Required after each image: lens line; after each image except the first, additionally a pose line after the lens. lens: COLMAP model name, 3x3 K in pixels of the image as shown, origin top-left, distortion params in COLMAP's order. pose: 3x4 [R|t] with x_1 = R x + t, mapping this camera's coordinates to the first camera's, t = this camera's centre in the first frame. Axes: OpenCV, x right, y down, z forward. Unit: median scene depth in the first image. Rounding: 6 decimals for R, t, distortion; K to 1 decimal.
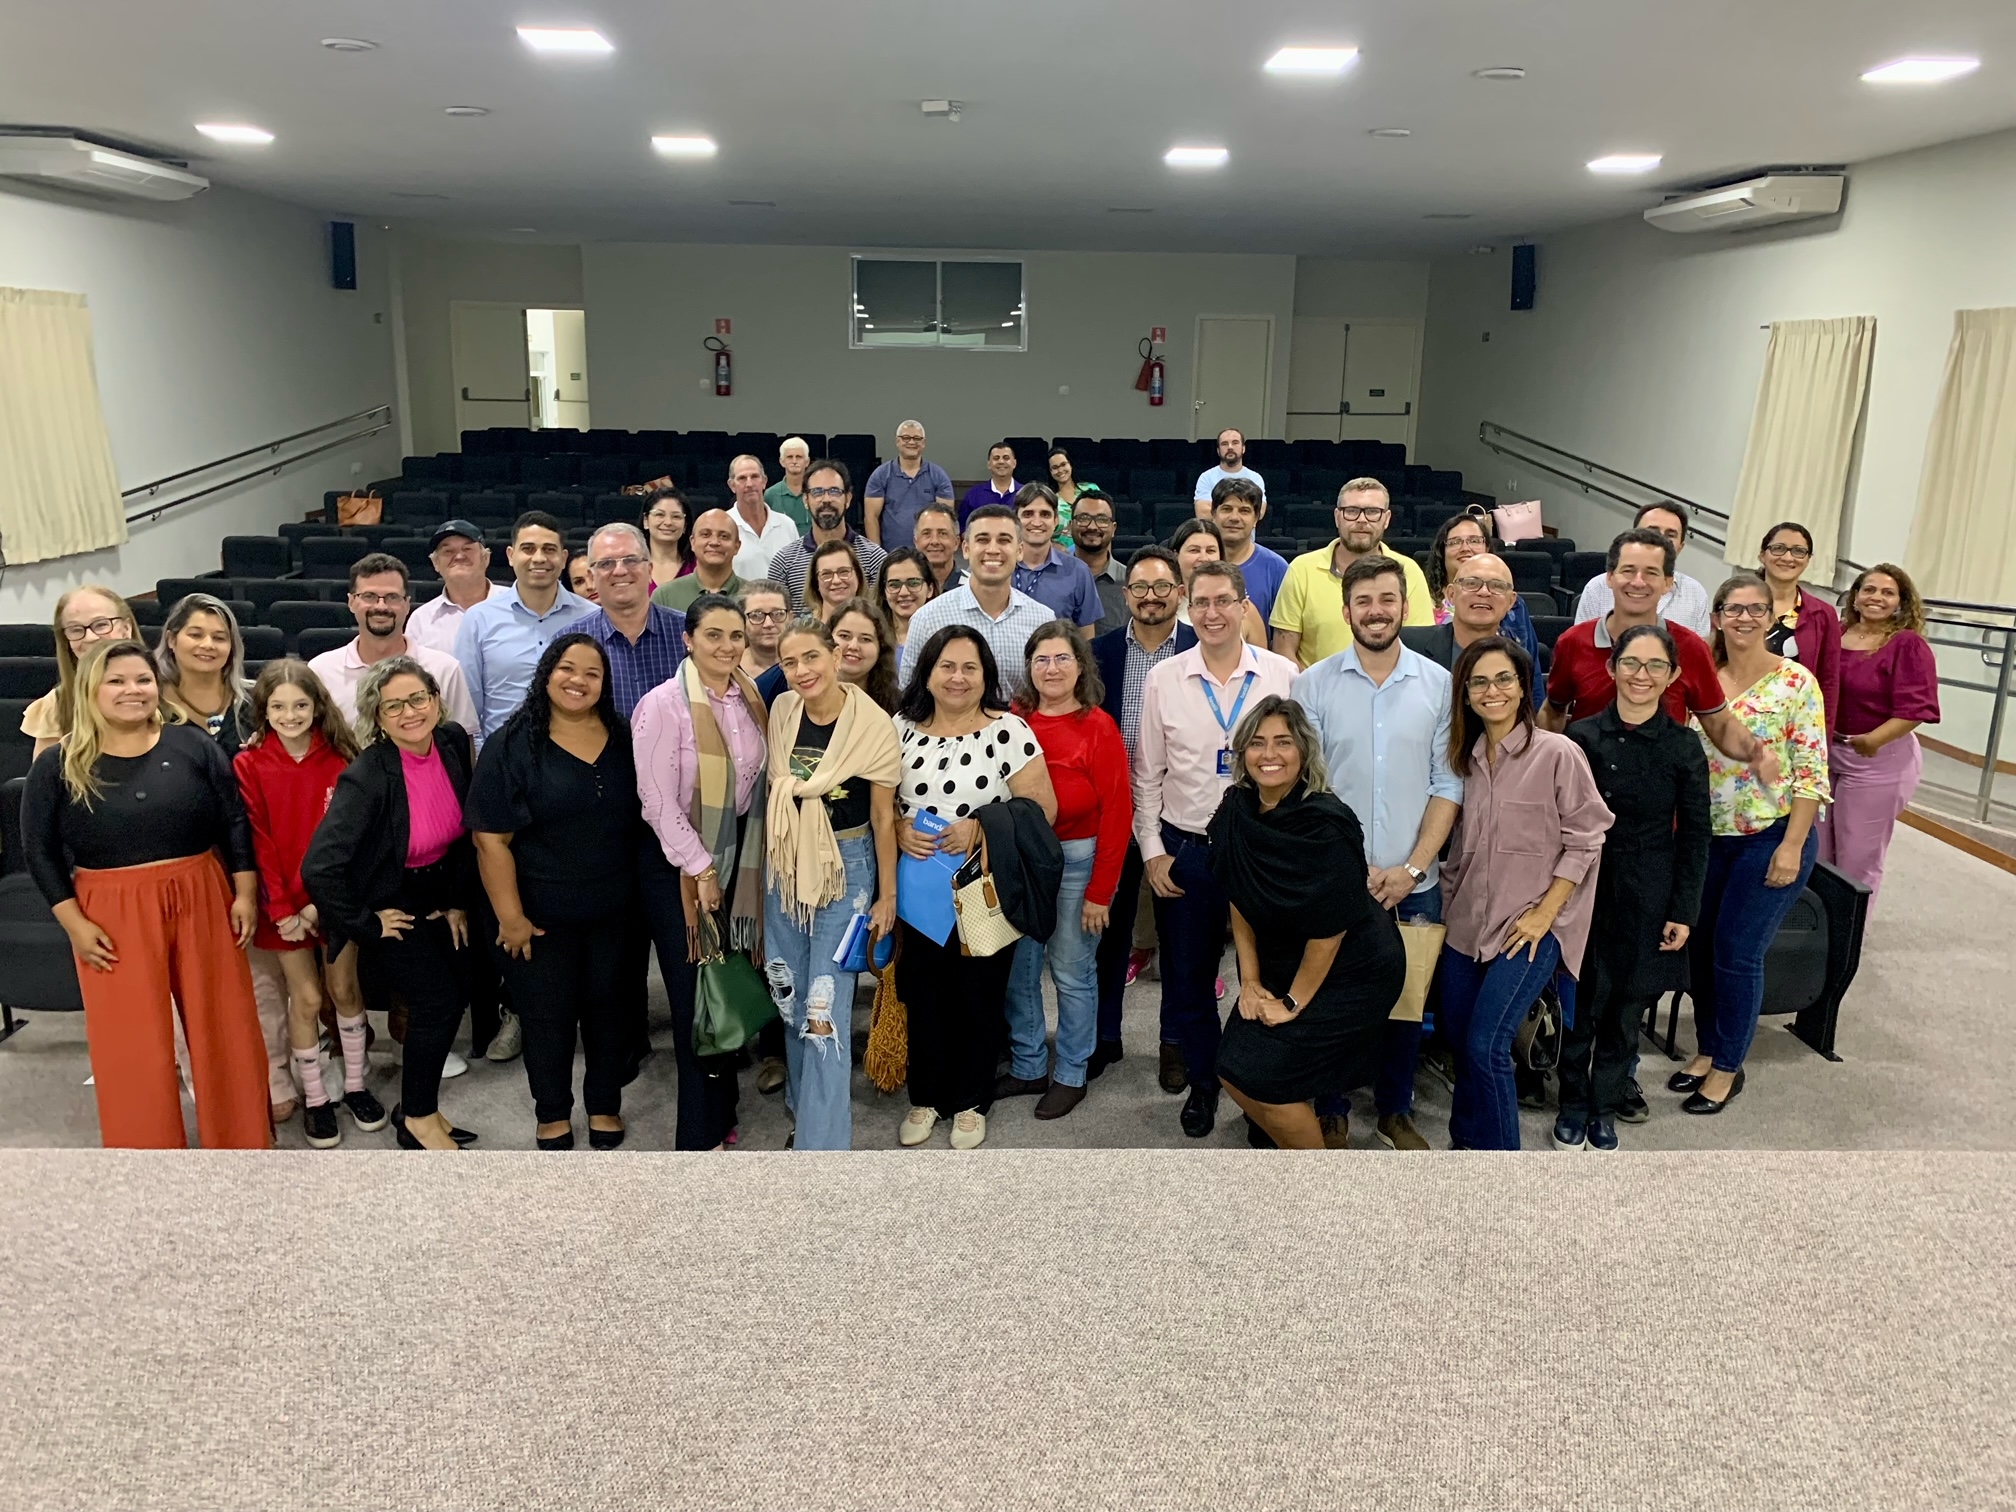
lens RADIAL K [[1533.8, 0, 1006.9], [0, 1533.8, 759.5], [0, 0, 1]] dist [-0.012366, 0.003056]
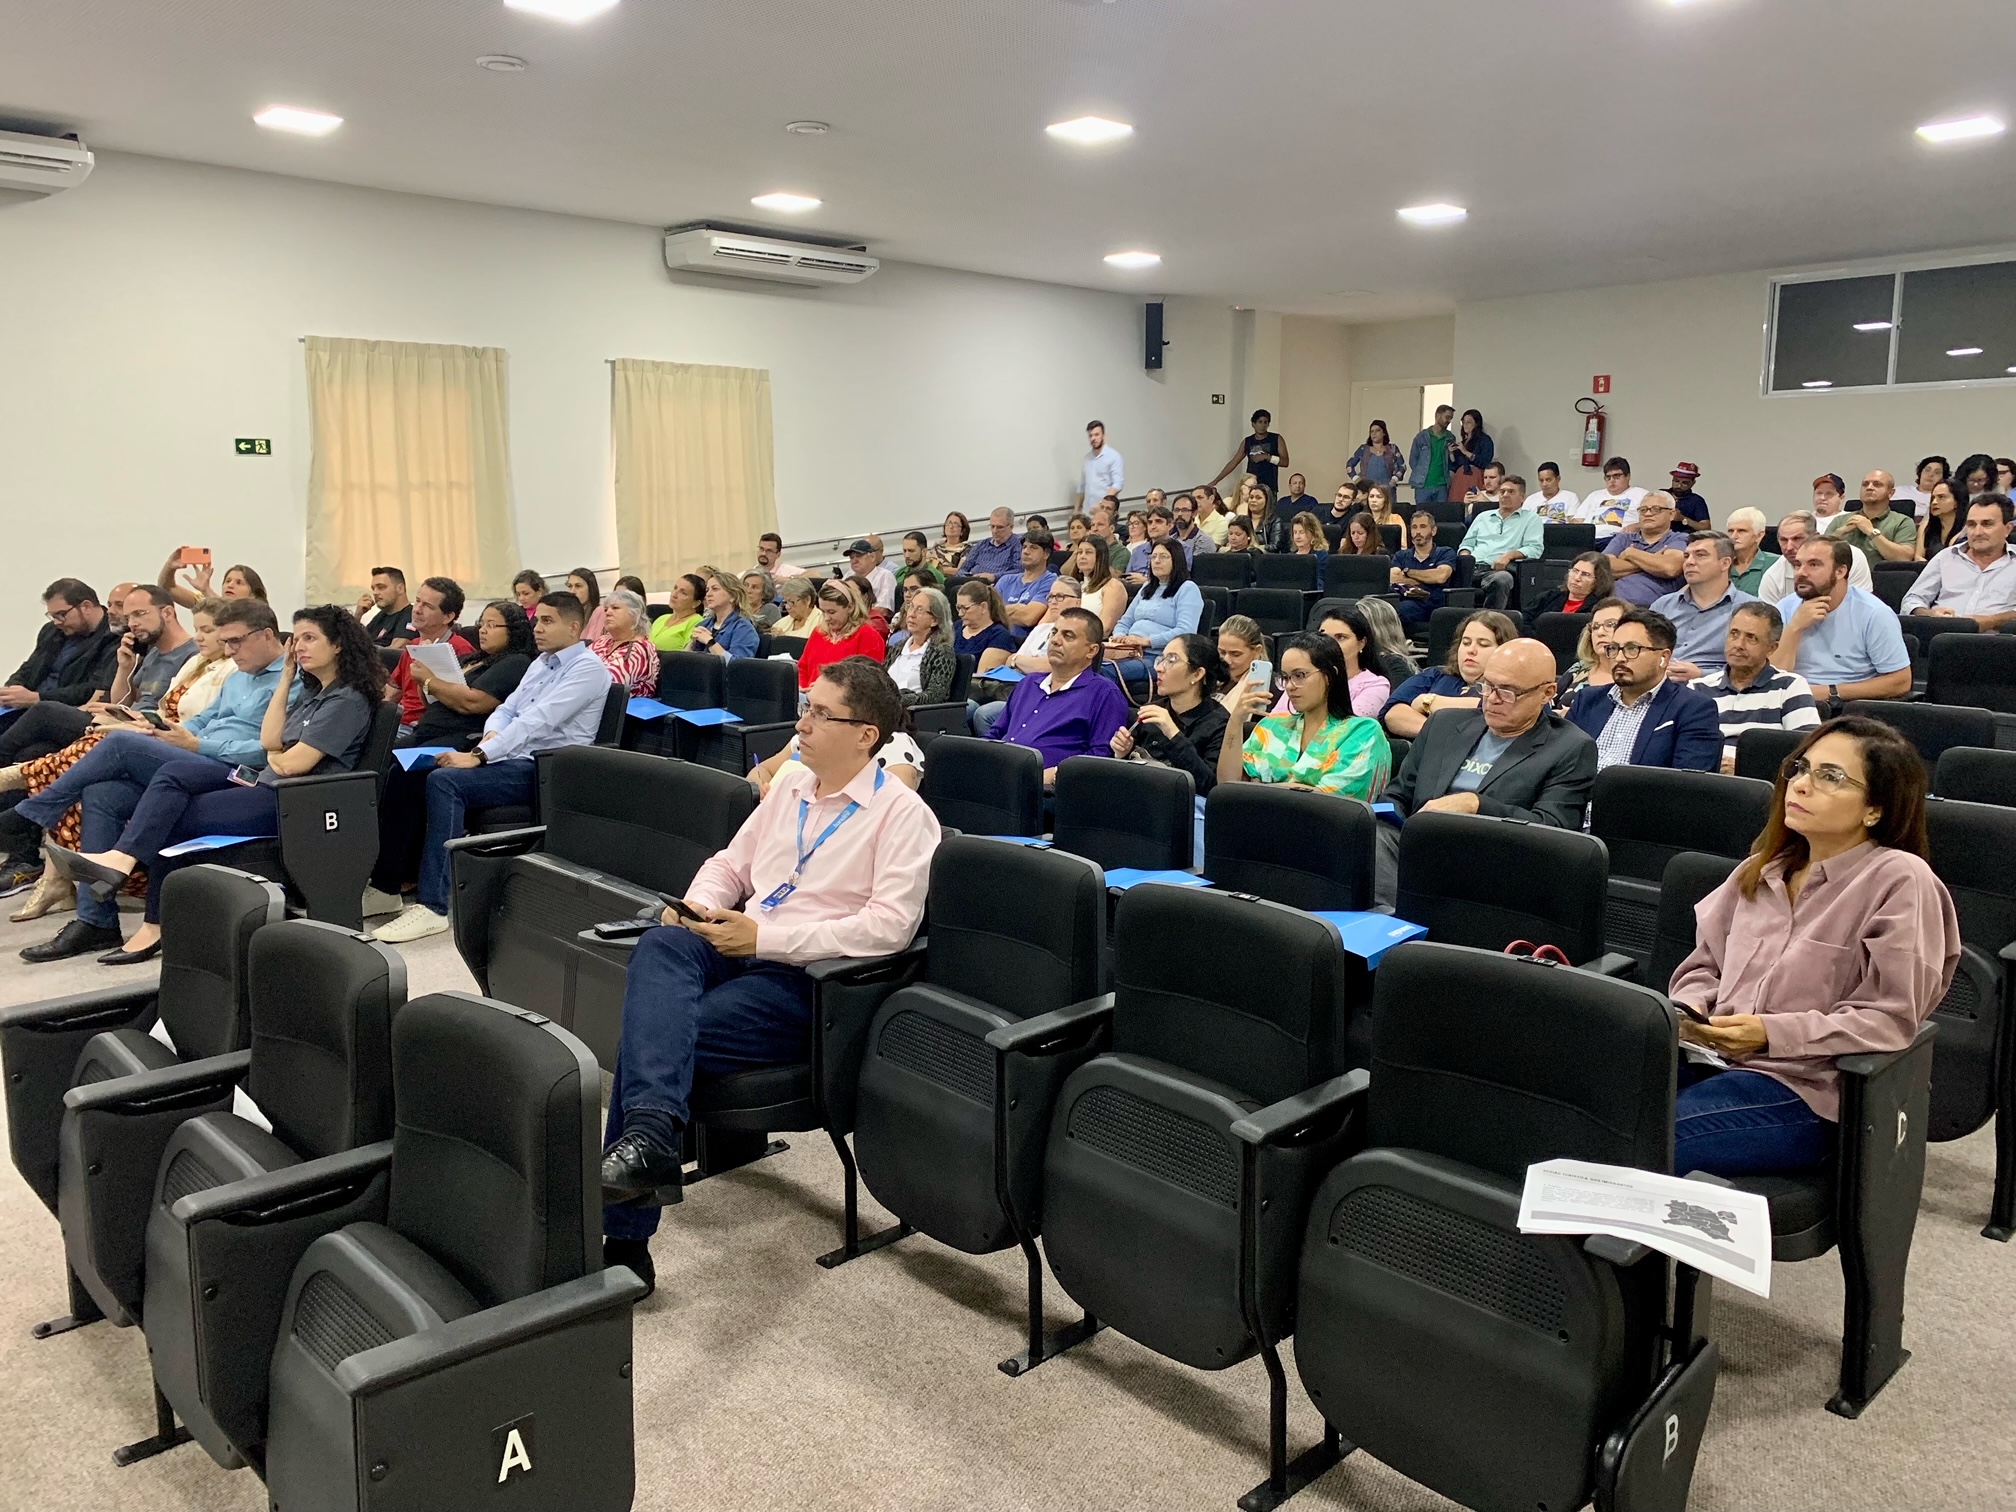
lens RADIAL K [[1533.8, 0, 1008.6], [0, 1533.8, 749.9], [0, 0, 1]] dist [-0.012366, 0.003056]
pose [[0.661482, 0.093045, -0.744167, 0.222709], [-0.165372, 0.985946, -0.023721, -0.014893], [0.731501, 0.138756, 0.667572, 0.228588]]
